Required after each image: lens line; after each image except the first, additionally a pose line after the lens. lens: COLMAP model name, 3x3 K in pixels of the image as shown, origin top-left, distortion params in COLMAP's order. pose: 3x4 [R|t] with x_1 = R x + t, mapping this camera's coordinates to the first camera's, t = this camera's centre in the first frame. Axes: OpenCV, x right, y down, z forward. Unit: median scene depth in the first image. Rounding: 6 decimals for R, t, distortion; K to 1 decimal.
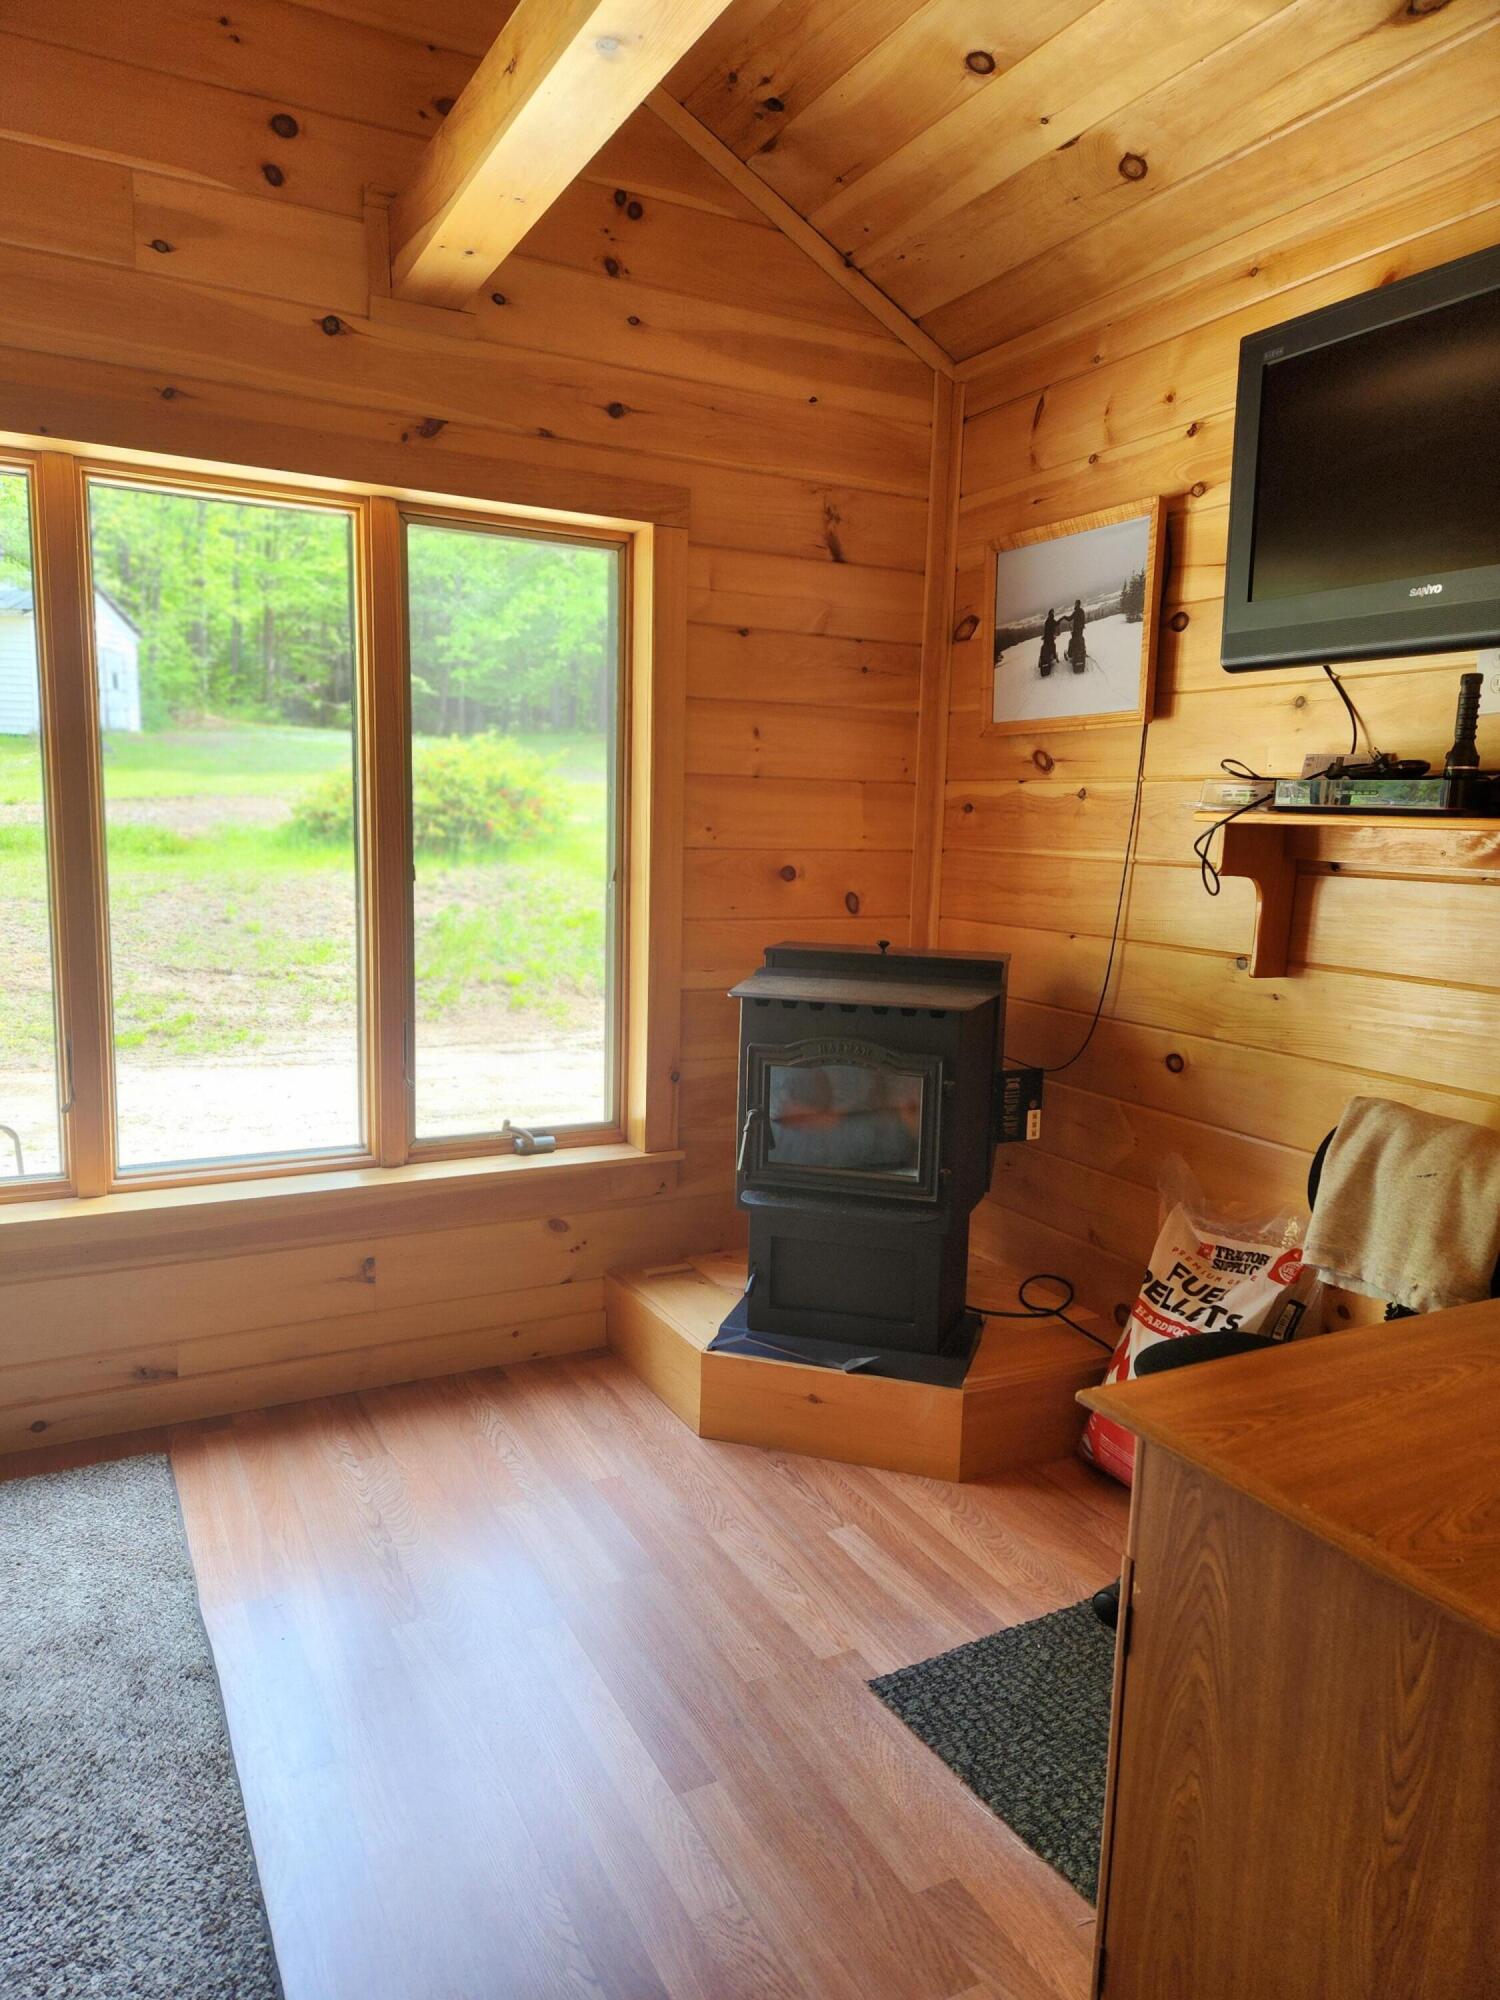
lens RADIAL K [[1353.4, 0, 753.1], [0, 1353.4, 1002.9], [0, 0, 1]] dist [0.092337, -0.080166]
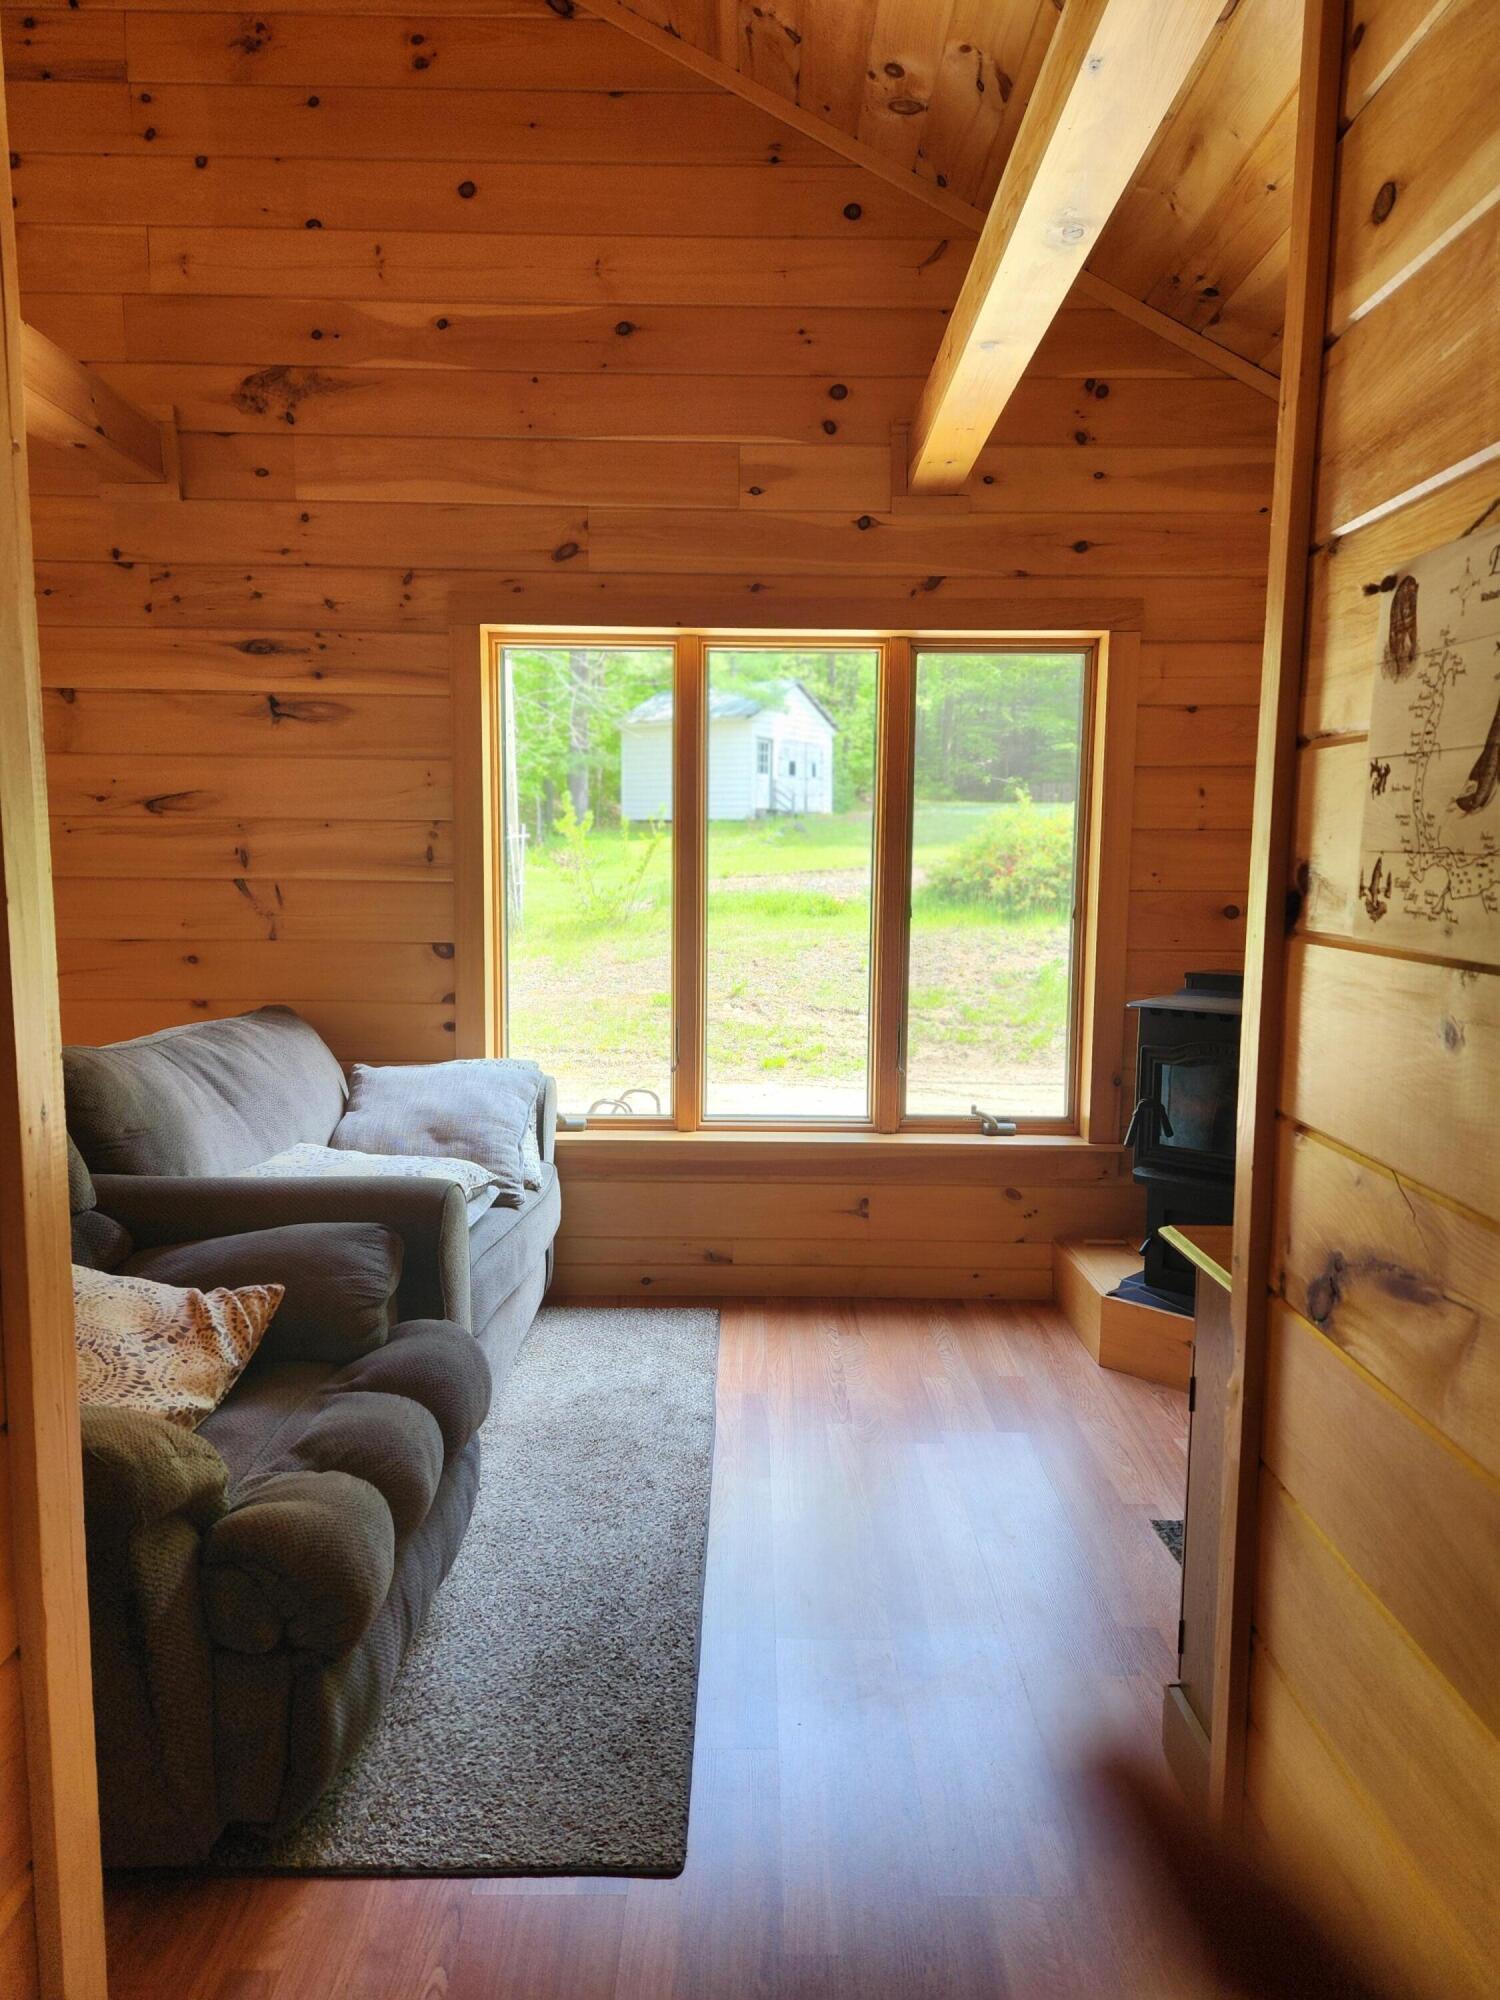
lens RADIAL K [[1353.4, 0, 753.1], [0, 1353.4, 1002.9], [0, 0, 1]] dist [0.092337, -0.080166]
pose [[0.887756, 0.027347, -0.459502, 0.216044], [-0.049510, 0.998116, -0.036251, 0.046797], [0.457645, 0.054932, 0.887437, -0.227069]]
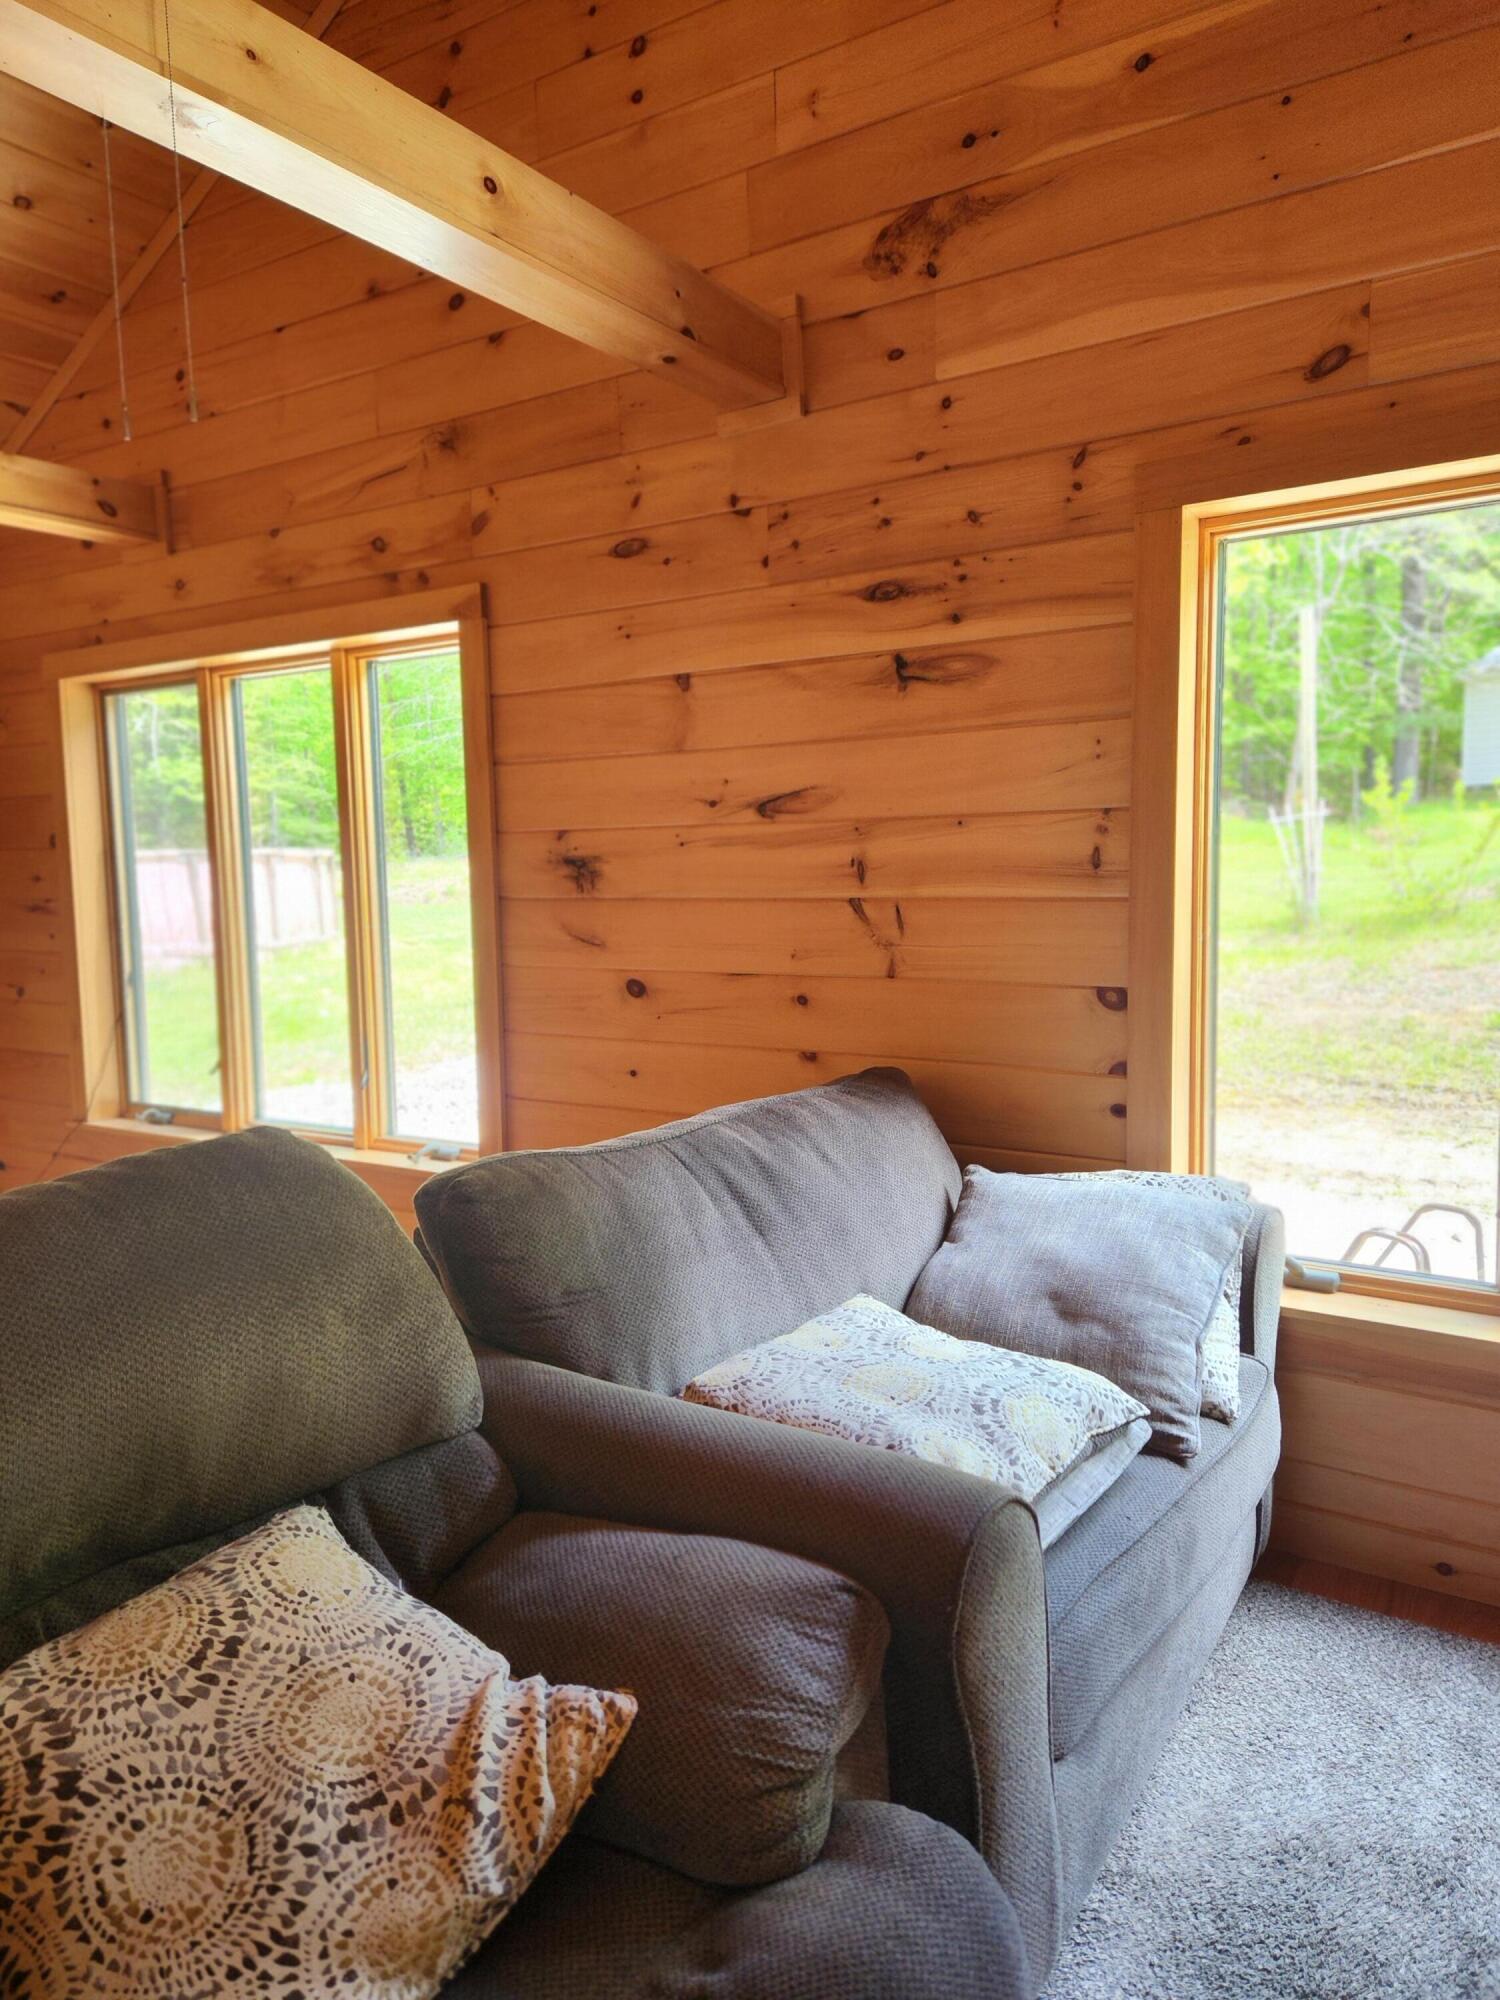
lens RADIAL K [[1333.6, 0, 754.5], [0, 1333.6, 976.0], [0, 0, 1]] dist [0.084842, -0.072810]
pose [[0.493591, 0.041880, -0.868685, 0.005683], [-0.087104, 0.996198, -0.001466, -0.025749], [0.865321, 0.076390, 0.495363, 0.137922]]
